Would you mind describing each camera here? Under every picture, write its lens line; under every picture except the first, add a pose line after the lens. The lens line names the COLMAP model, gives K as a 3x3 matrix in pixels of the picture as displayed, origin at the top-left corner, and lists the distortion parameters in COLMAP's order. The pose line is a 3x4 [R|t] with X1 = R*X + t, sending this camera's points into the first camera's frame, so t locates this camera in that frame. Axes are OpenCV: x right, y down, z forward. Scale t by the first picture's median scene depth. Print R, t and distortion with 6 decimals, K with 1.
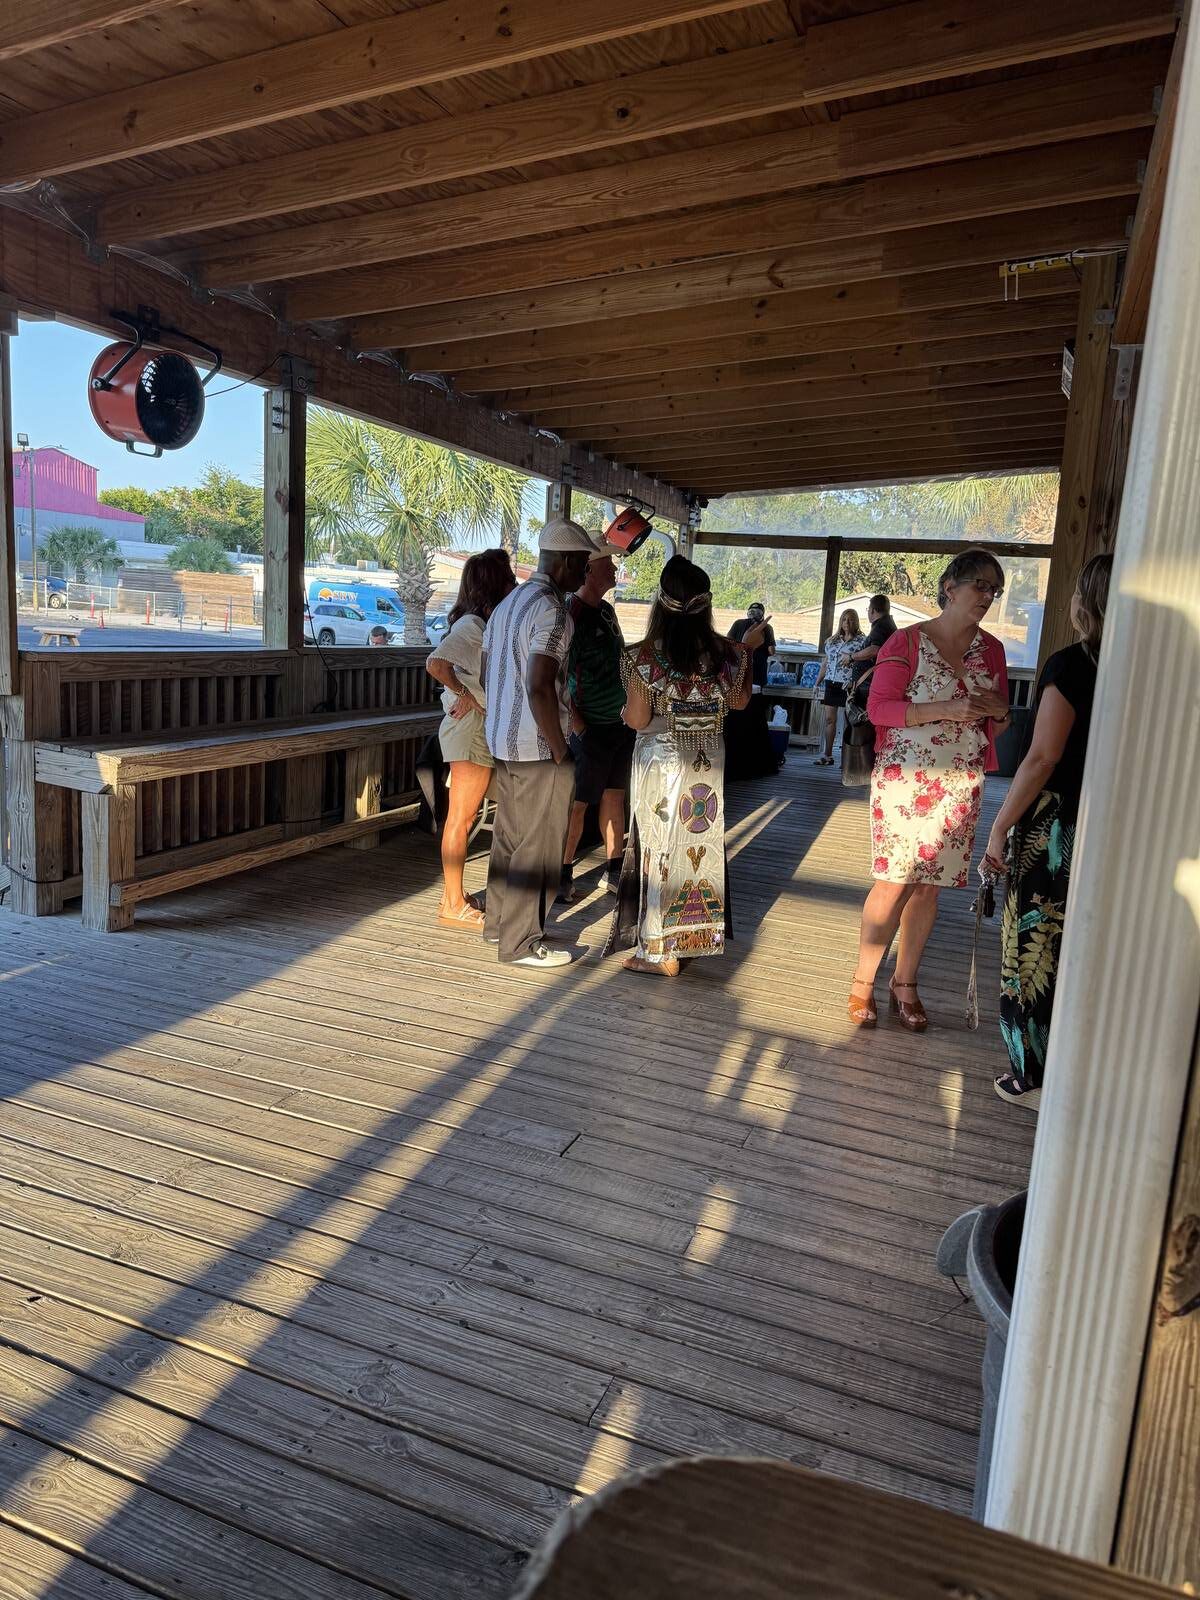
lens RADIAL K [[1153.6, 0, 603.9], [0, 1153.6, 802.3], [0, 0, 1]] dist [0.059981, -0.053828]
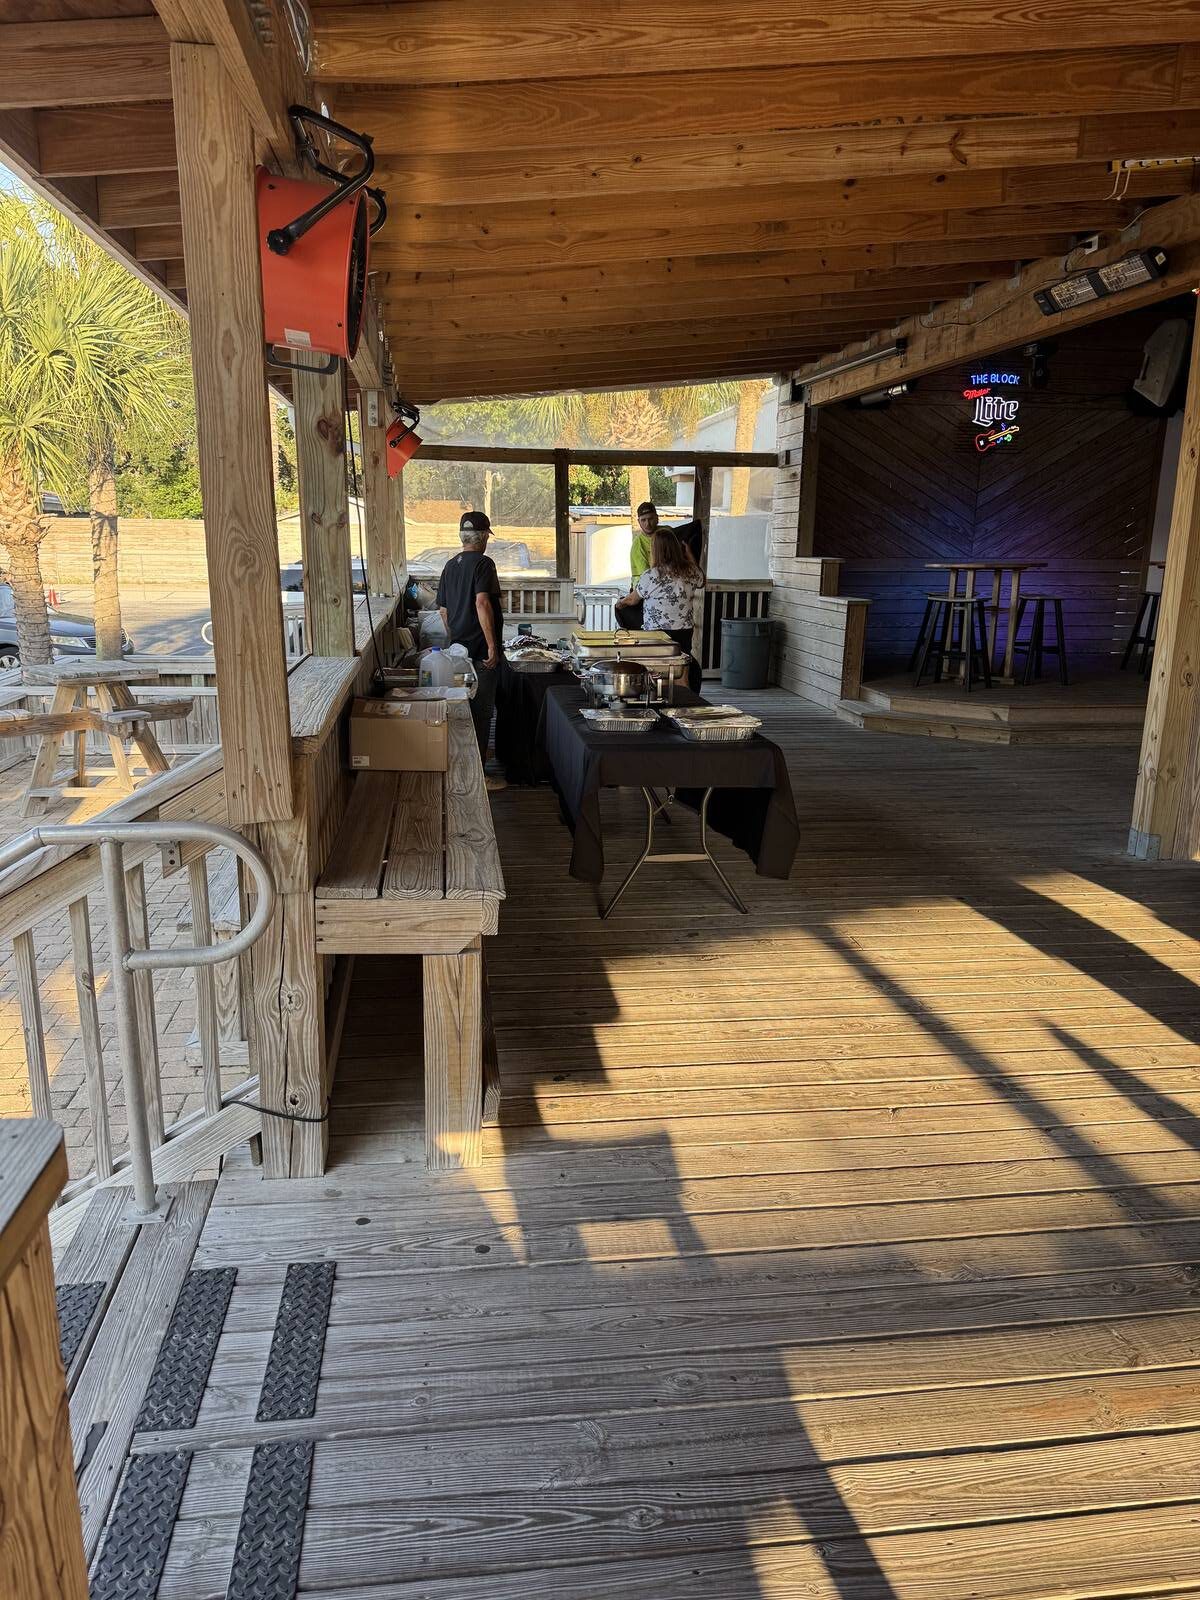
lens RADIAL K [[1153.6, 0, 668.4], [0, 1153.6, 802.1], [0, 0, 1]] dist [0.059981, -0.053828]
pose [[0.869065, -0.165238, 0.466285, -0.574803], [0.127054, 0.985503, 0.112429, -0.131415], [-0.478103, -0.038464, 0.877461, 0.405508]]
